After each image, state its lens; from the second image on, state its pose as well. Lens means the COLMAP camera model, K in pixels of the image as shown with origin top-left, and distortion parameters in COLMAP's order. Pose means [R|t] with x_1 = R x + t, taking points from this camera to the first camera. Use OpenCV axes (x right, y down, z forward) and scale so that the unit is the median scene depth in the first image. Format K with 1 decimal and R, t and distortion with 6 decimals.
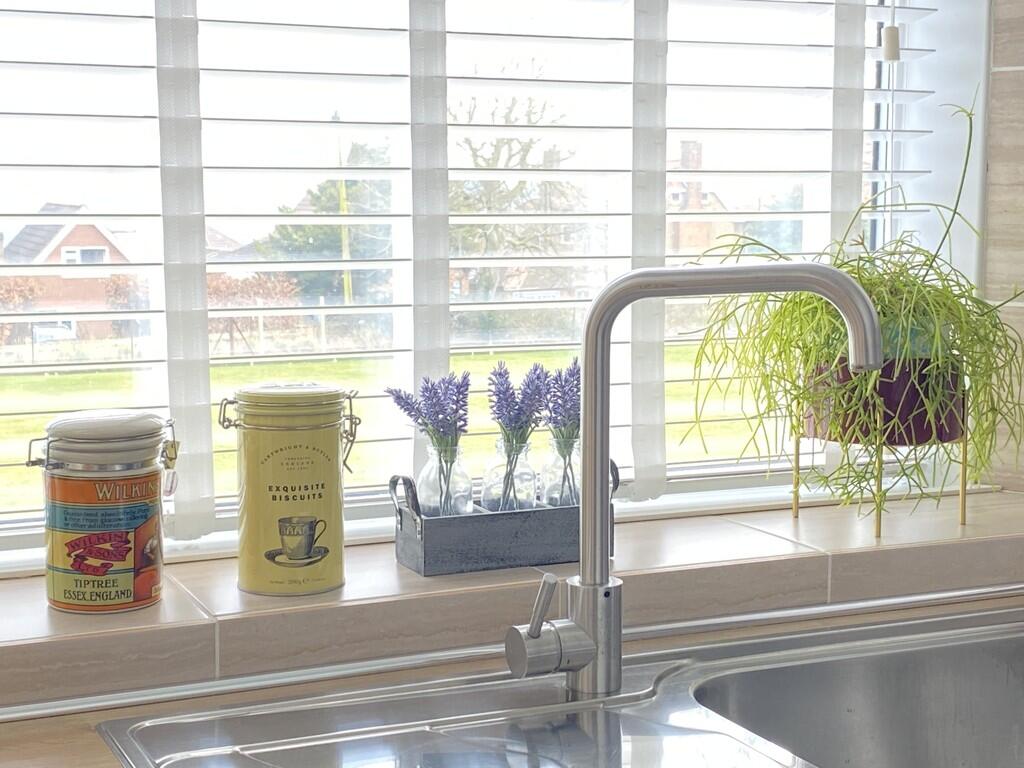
lens RADIAL K [[1734.3, 0, 510.6], [0, 1734.3, 384.5], [0, 0, 1]] dist [0.056200, 0.000000]
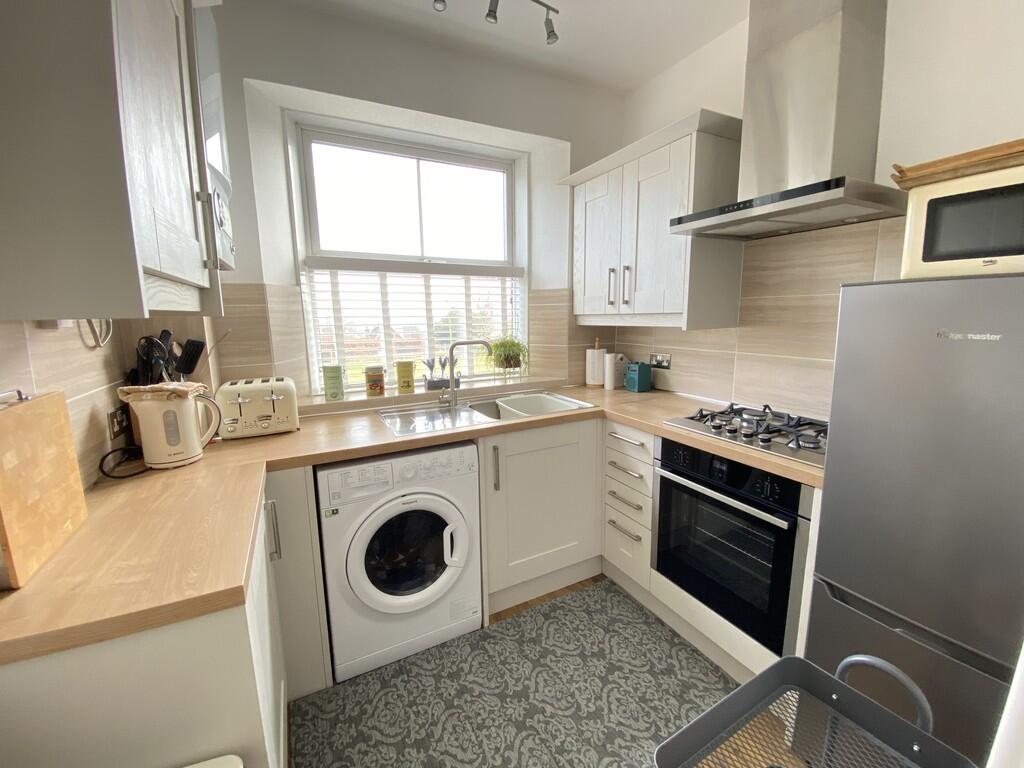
lens RADIAL K [[422.4, 0, 519.4], [0, 422.4, 379.0], [0, 0, 1]] dist [0.000370, 0.000004]
pose [[0.997457, -0.021173, 0.068050, 0.173657], [0.018367, 0.998966, 0.041589, 0.011794], [-0.068861, -0.040234, 0.996815, -0.532920]]
